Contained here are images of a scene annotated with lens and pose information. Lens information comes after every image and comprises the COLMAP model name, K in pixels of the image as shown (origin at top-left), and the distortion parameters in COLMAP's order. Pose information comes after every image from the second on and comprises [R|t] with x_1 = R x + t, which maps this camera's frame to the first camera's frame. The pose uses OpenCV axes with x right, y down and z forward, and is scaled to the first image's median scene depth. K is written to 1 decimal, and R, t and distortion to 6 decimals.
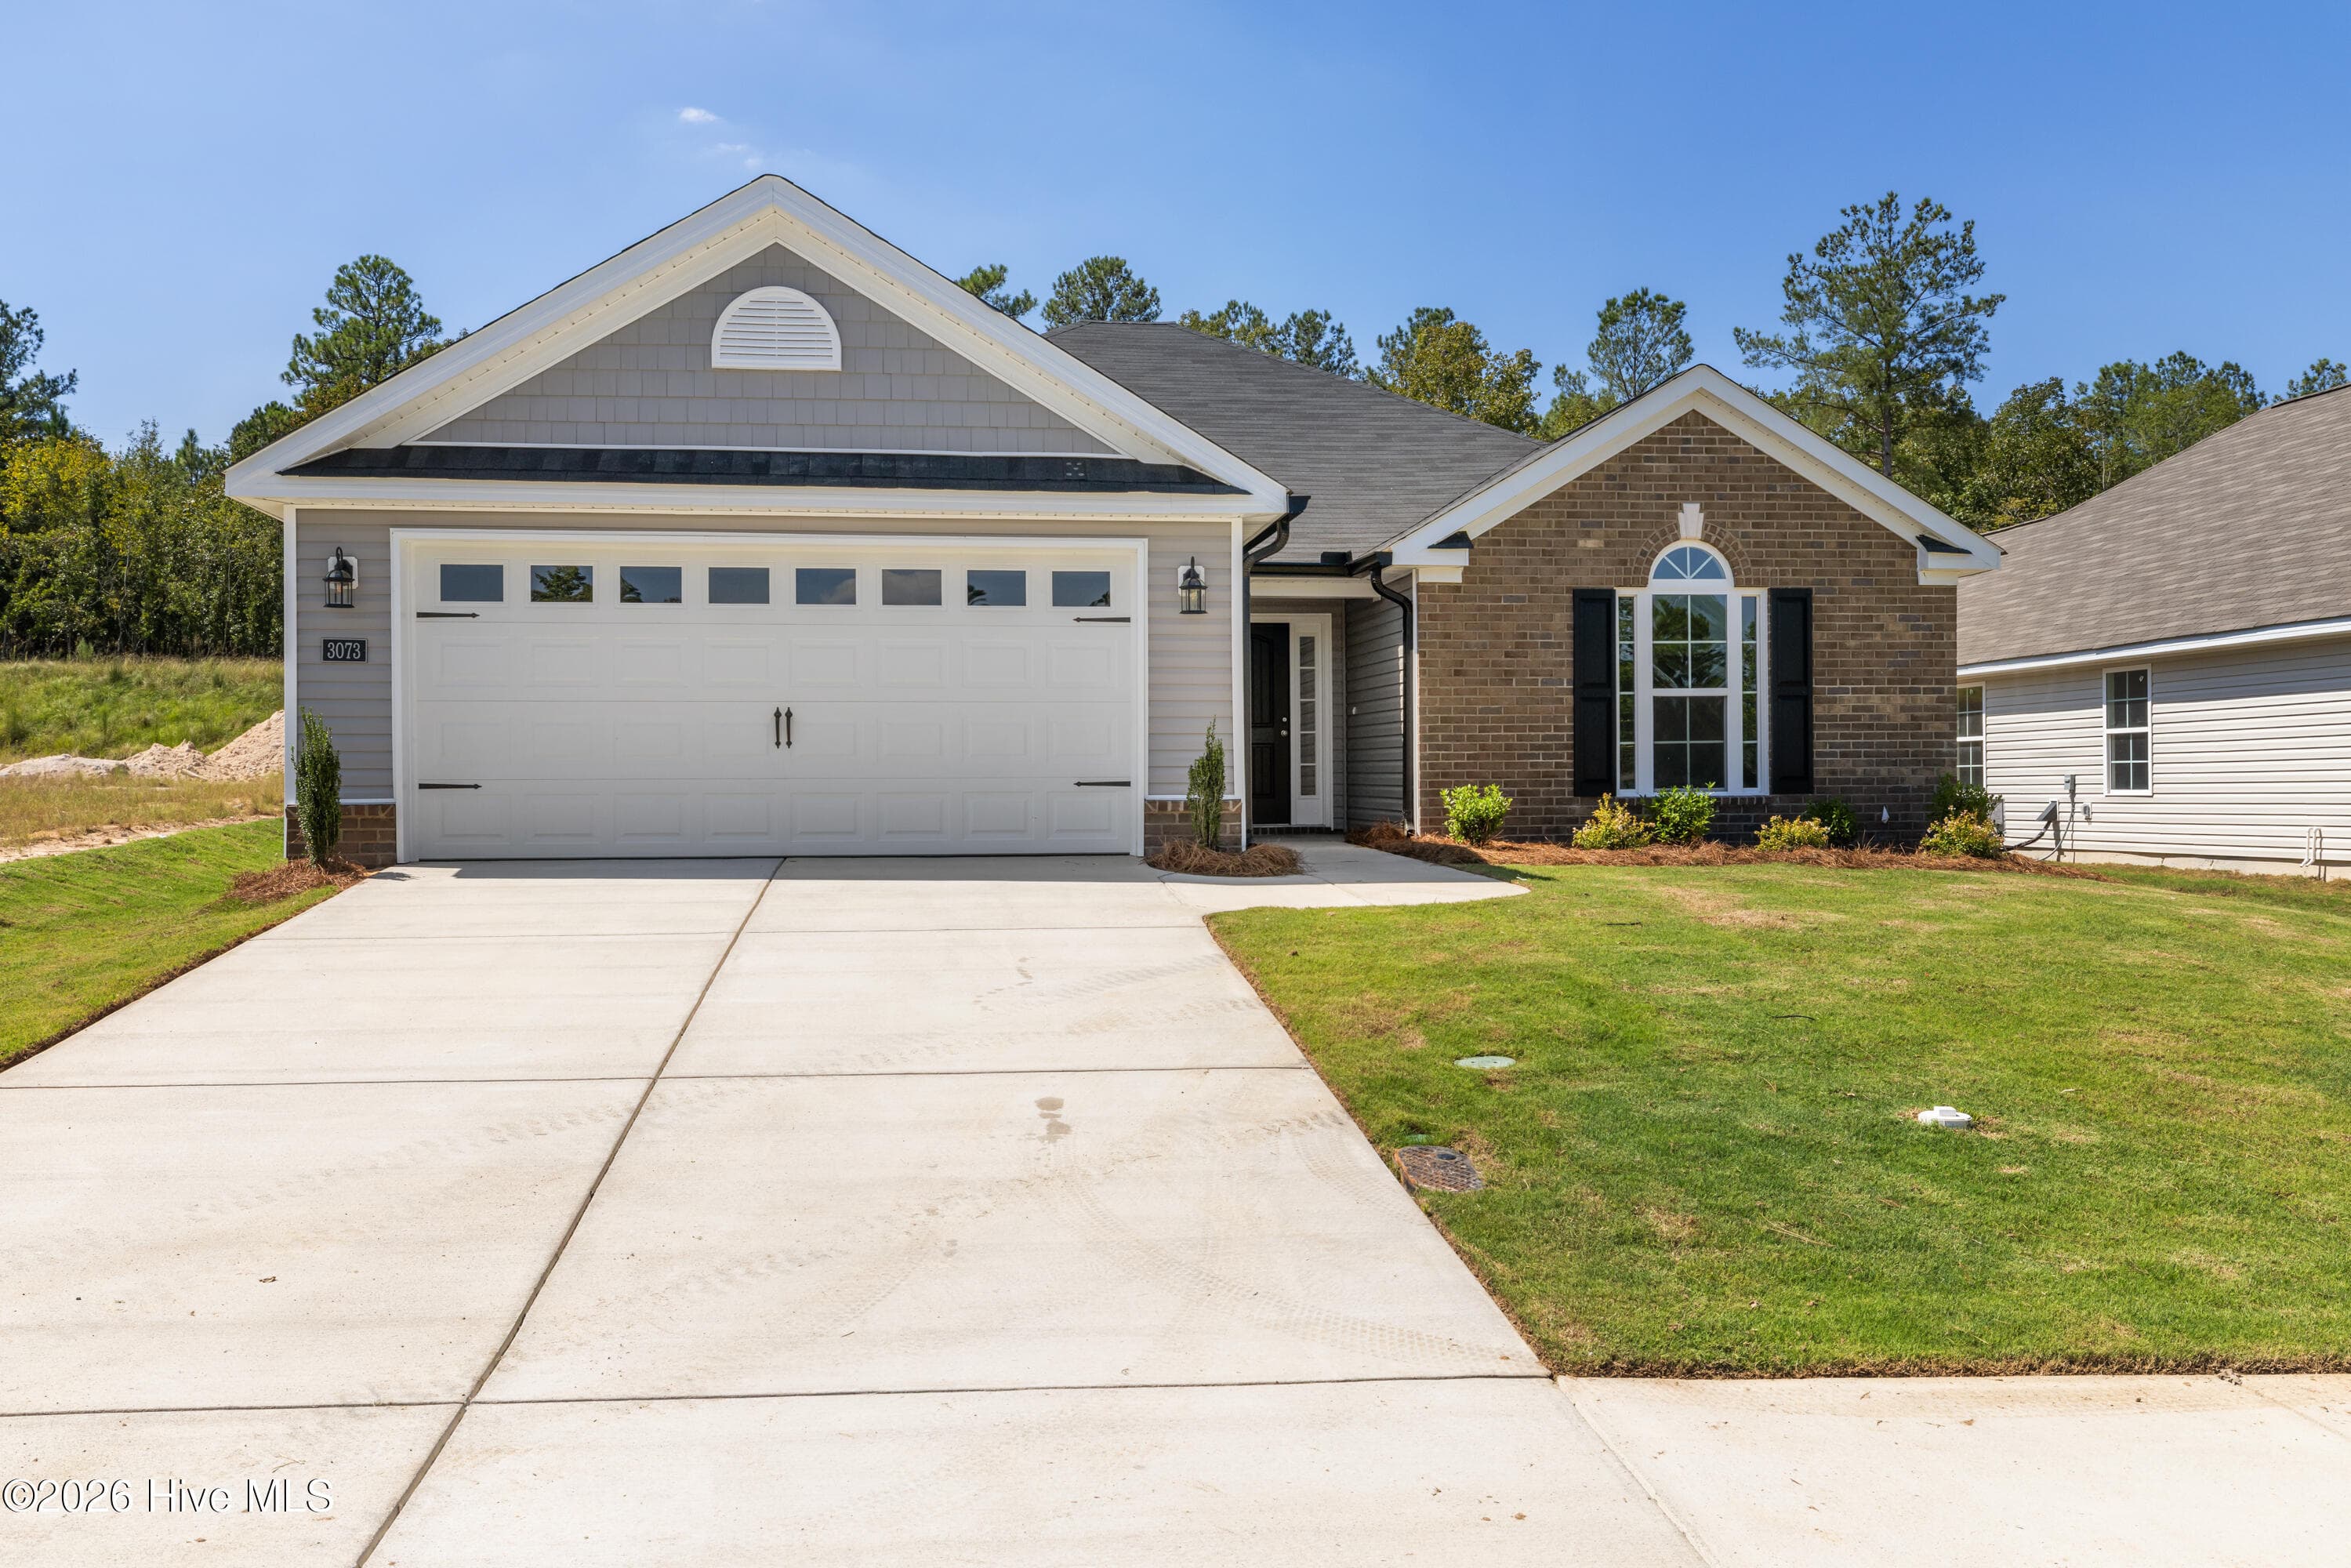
lens RADIAL K [[1889.1, 0, 1160.6], [0, 1889.1, 787.6], [0, 0, 1]] dist [0.006900, -0.016673]
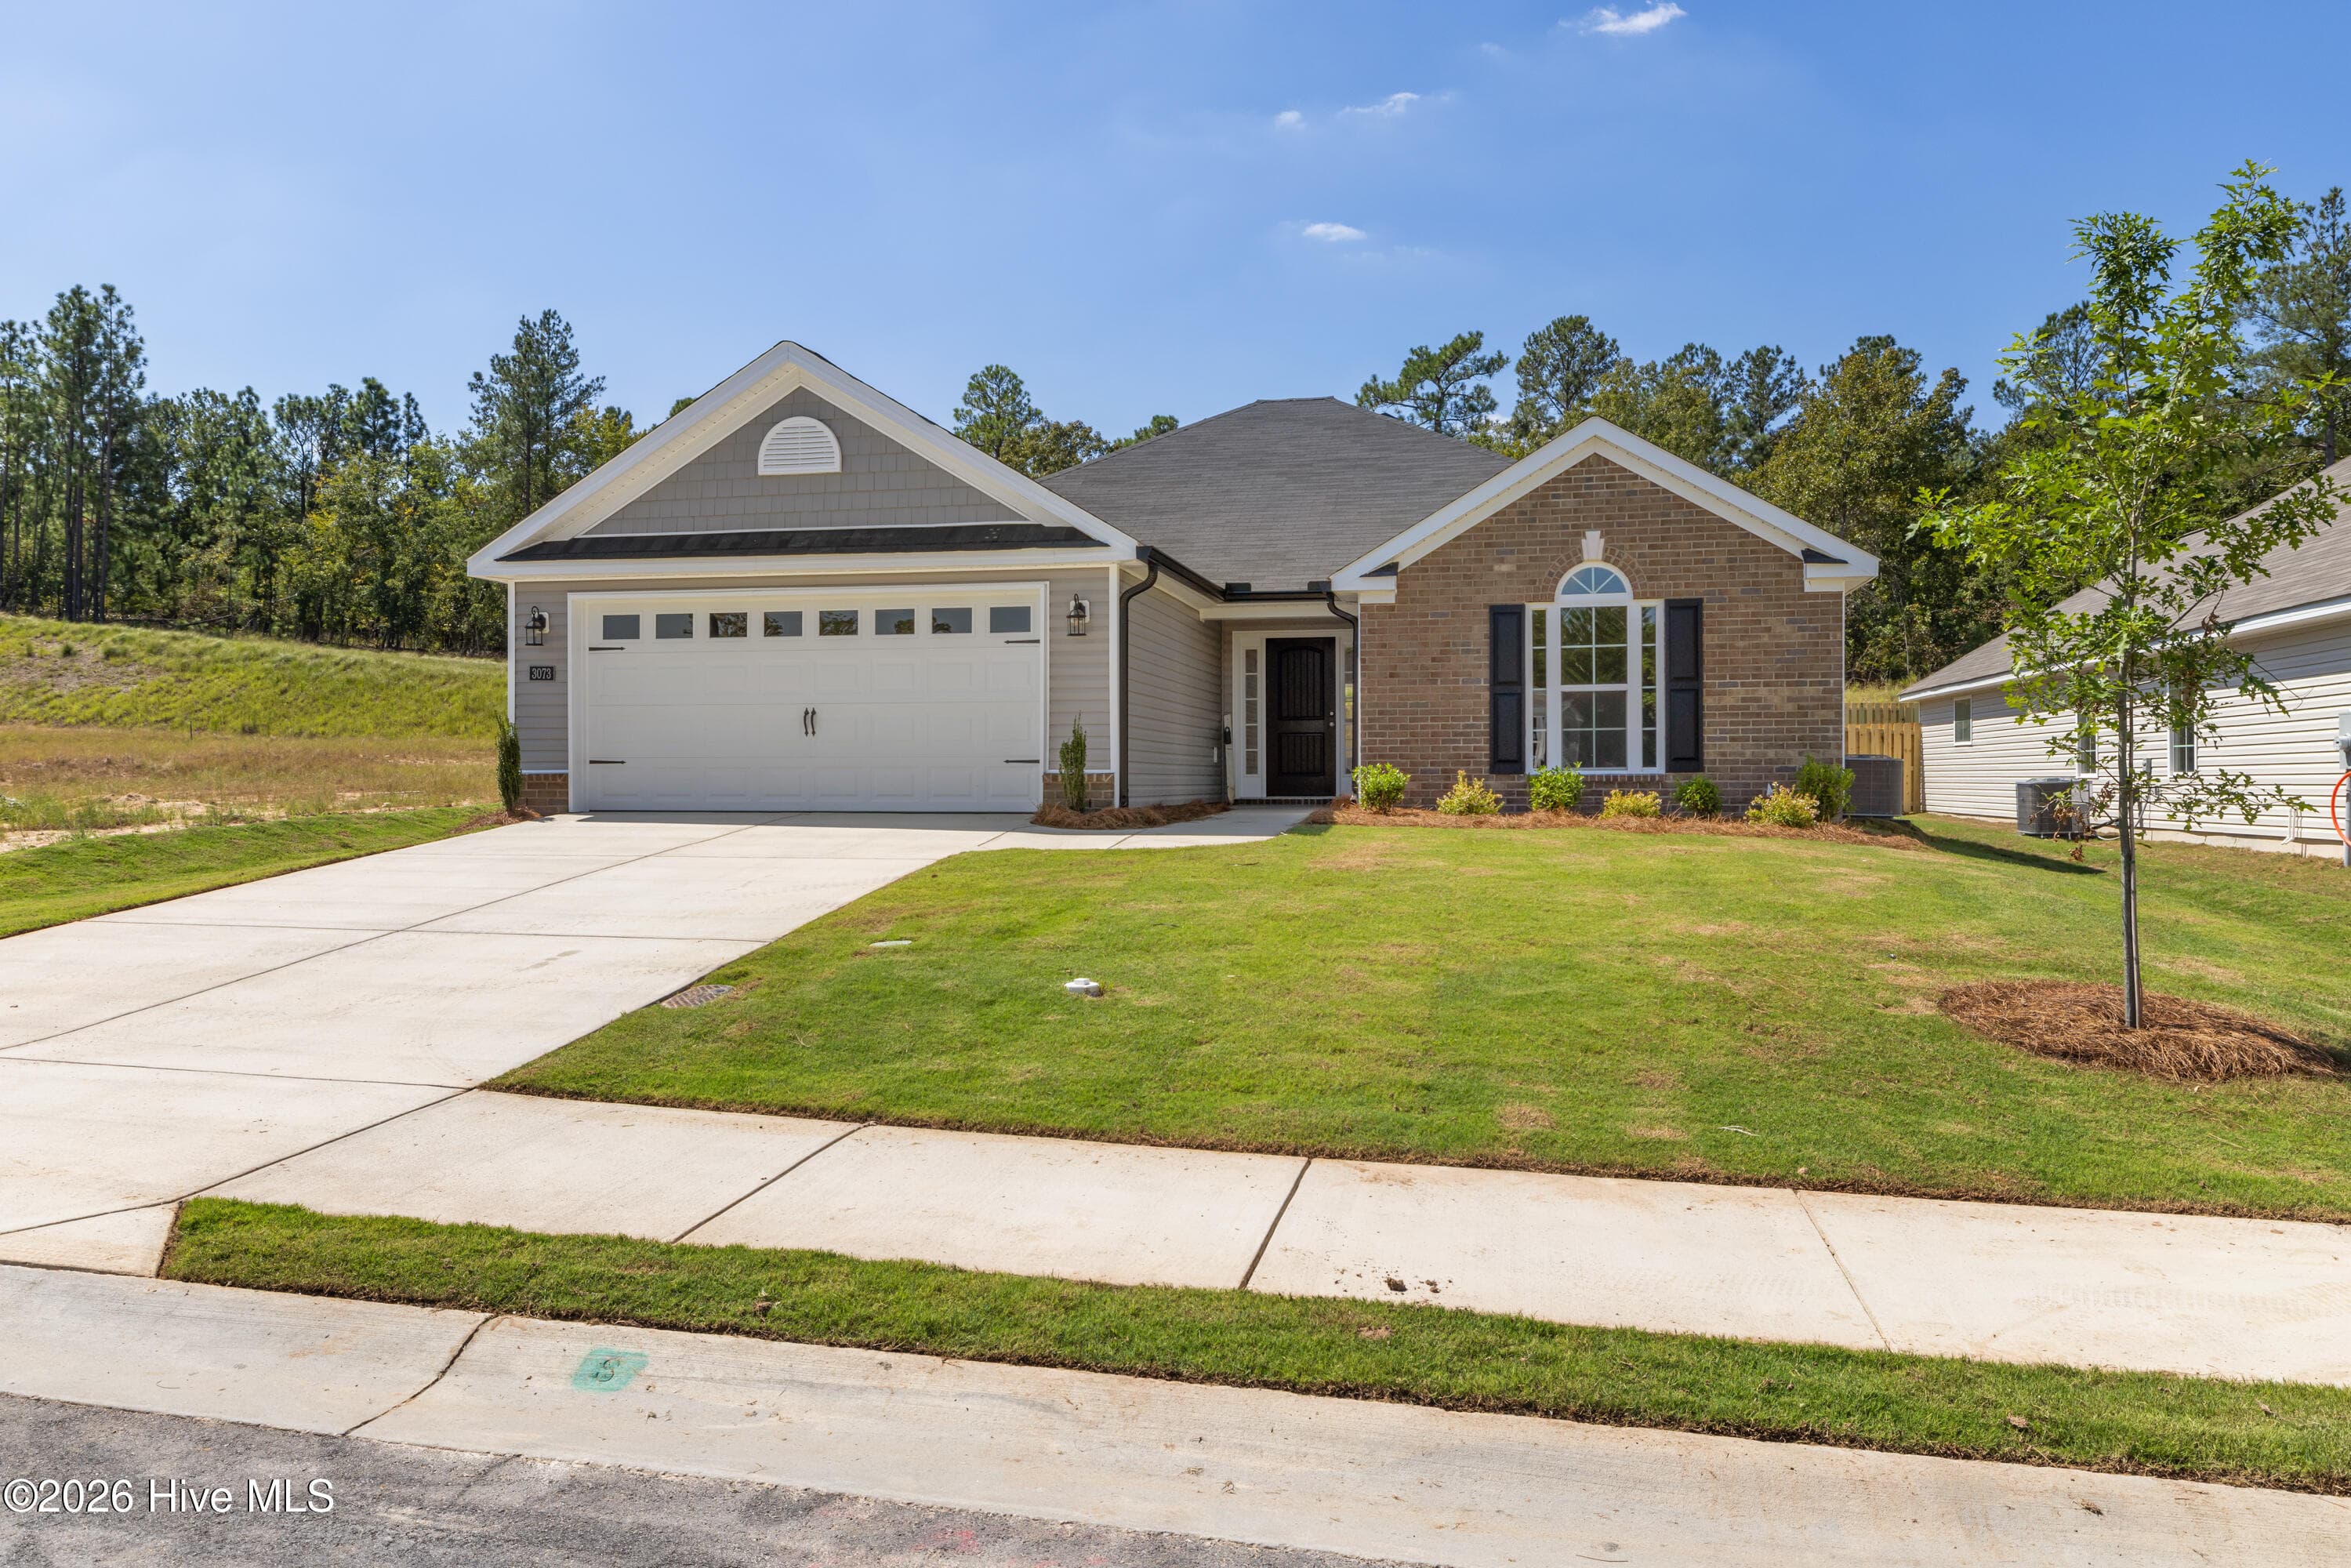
lens RADIAL K [[1601.3, 0, 1178.7], [0, 1601.3, 771.9], [0, 0, 1]] dist [0.020524, -0.028945]
pose [[0.946775, 0.003199, -0.321879, 0.358189], [-0.003787, 0.999992, -0.001202, 0.005397], [0.321873, 0.002357, 0.946780, -0.052406]]
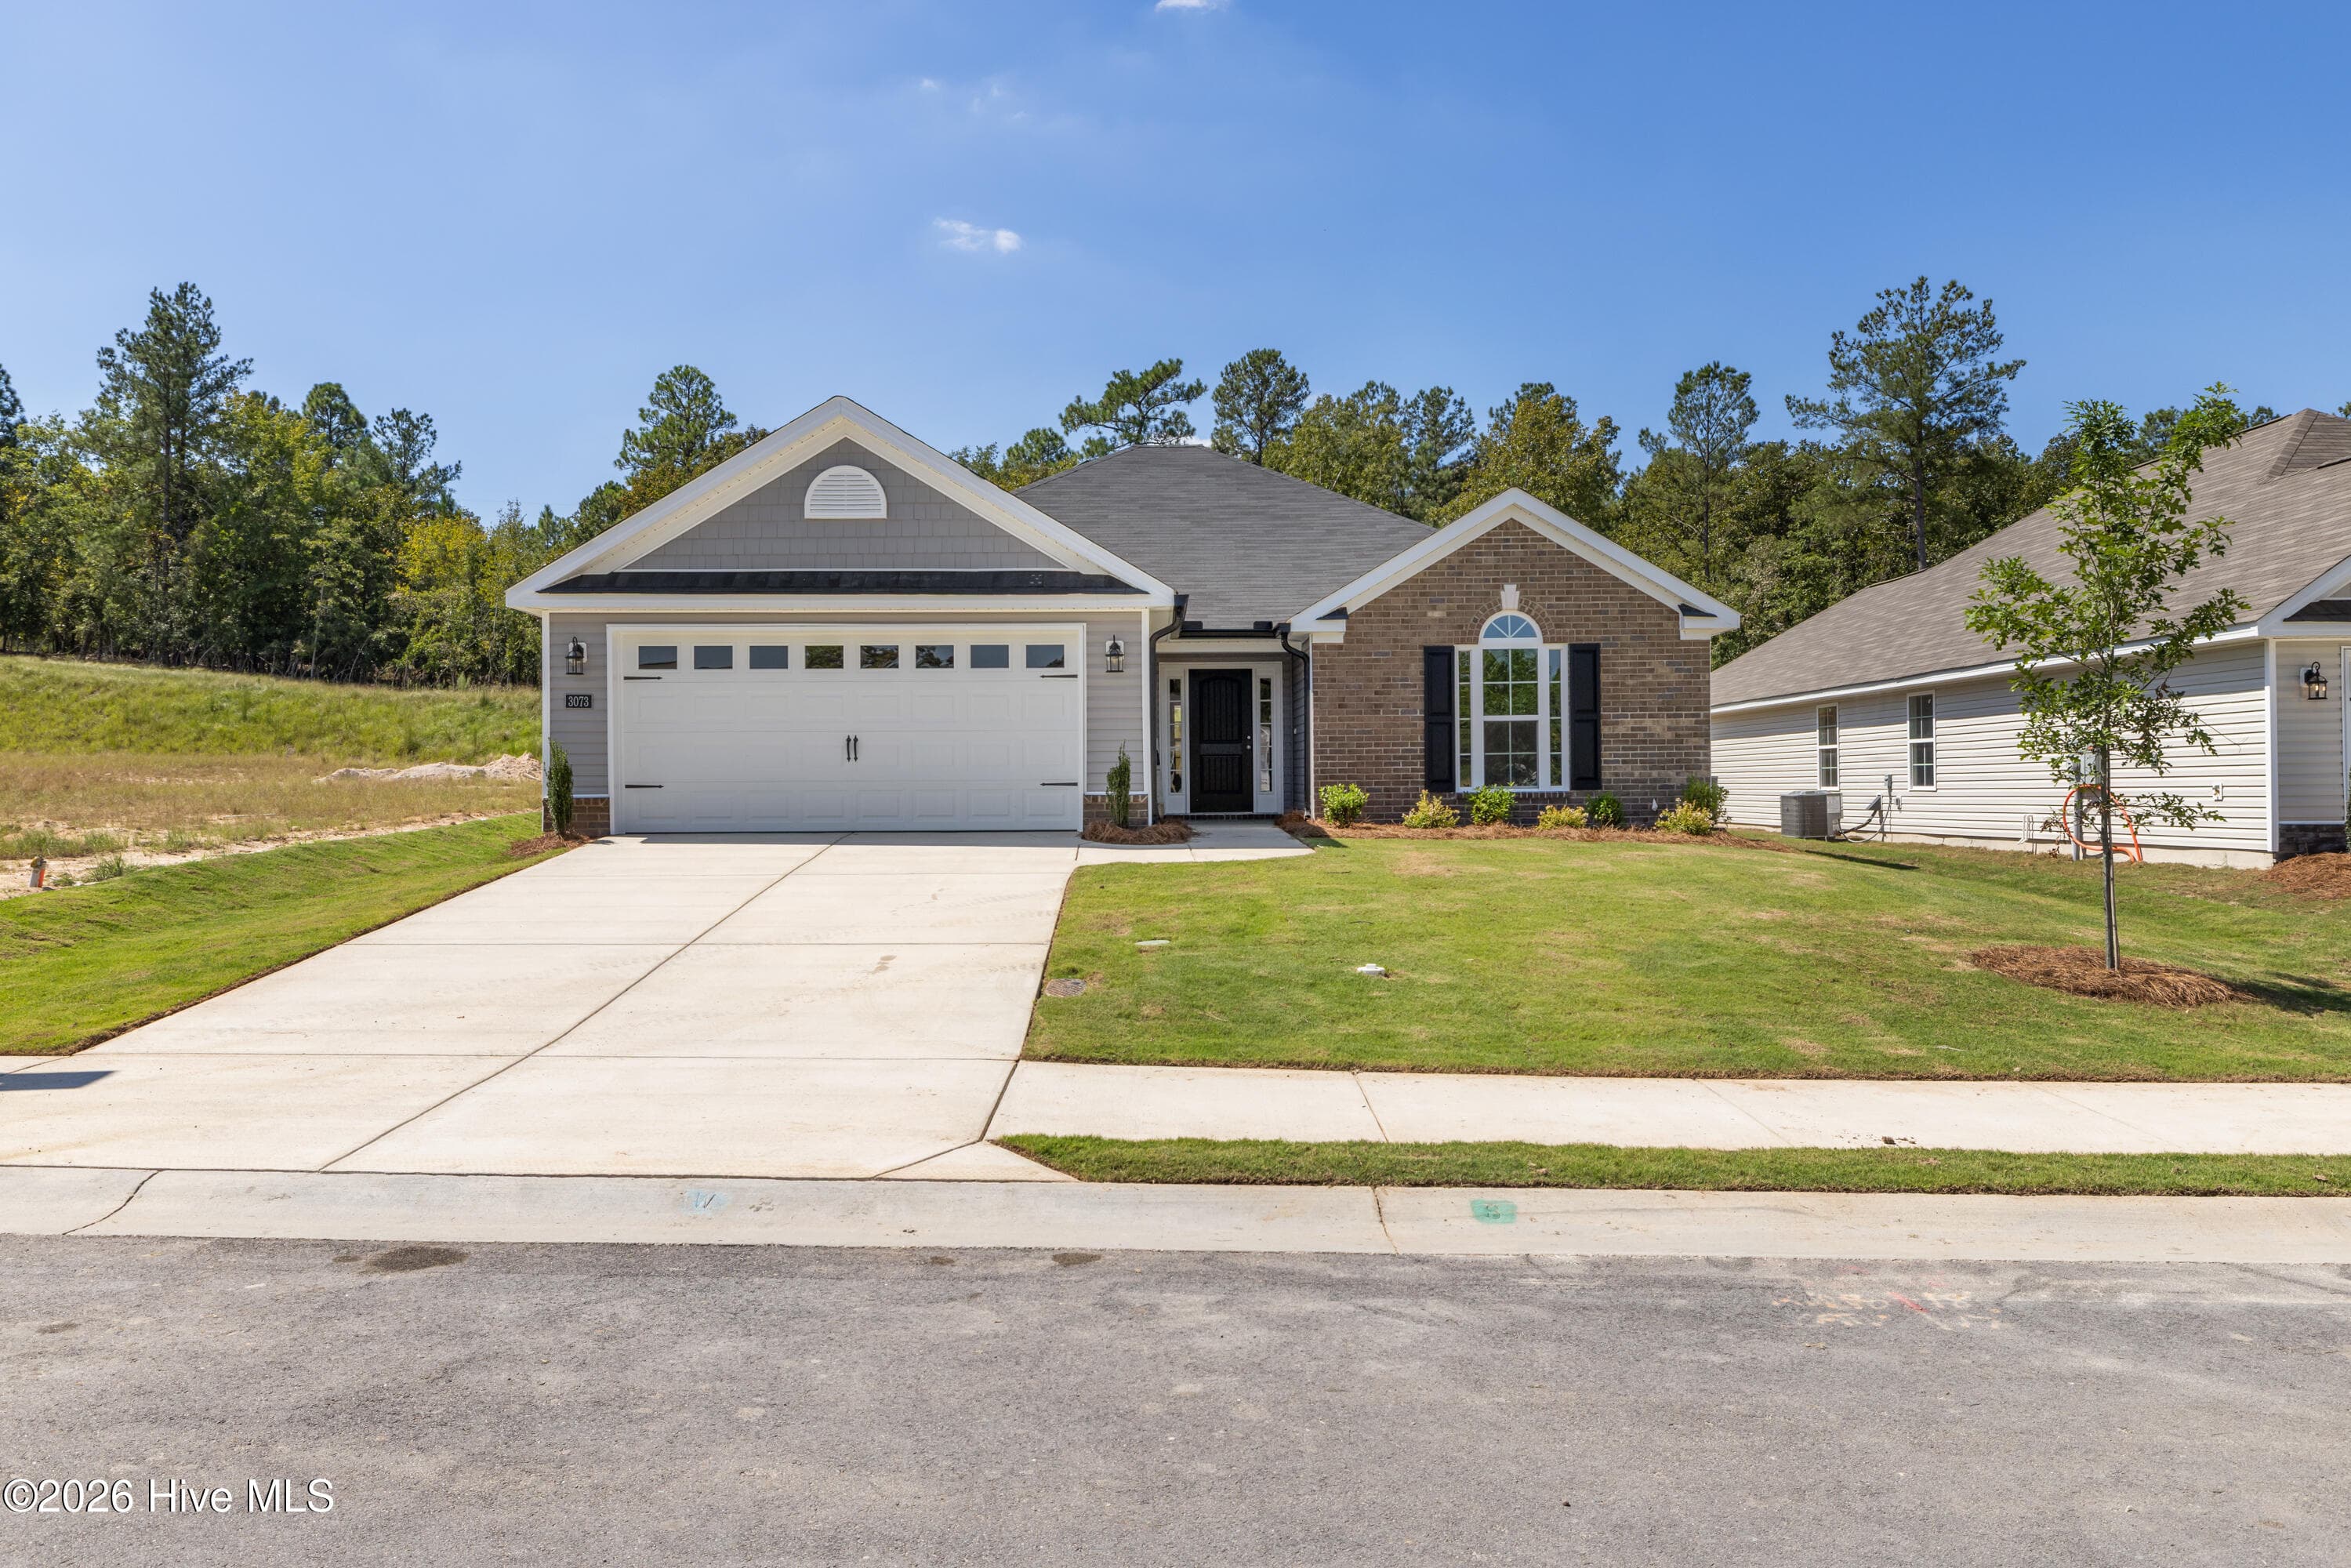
lens RADIAL K [[1613.0, 0, 1174.7], [0, 1613.0, 774.2], [0, 0, 1]] dist [0.034292, -0.056940]
pose [[0.993927, -0.002413, -0.110014, 0.163082], [0.001691, 0.999976, -0.006655, -0.000854], [0.110027, 0.006429, 0.993908, -0.226006]]
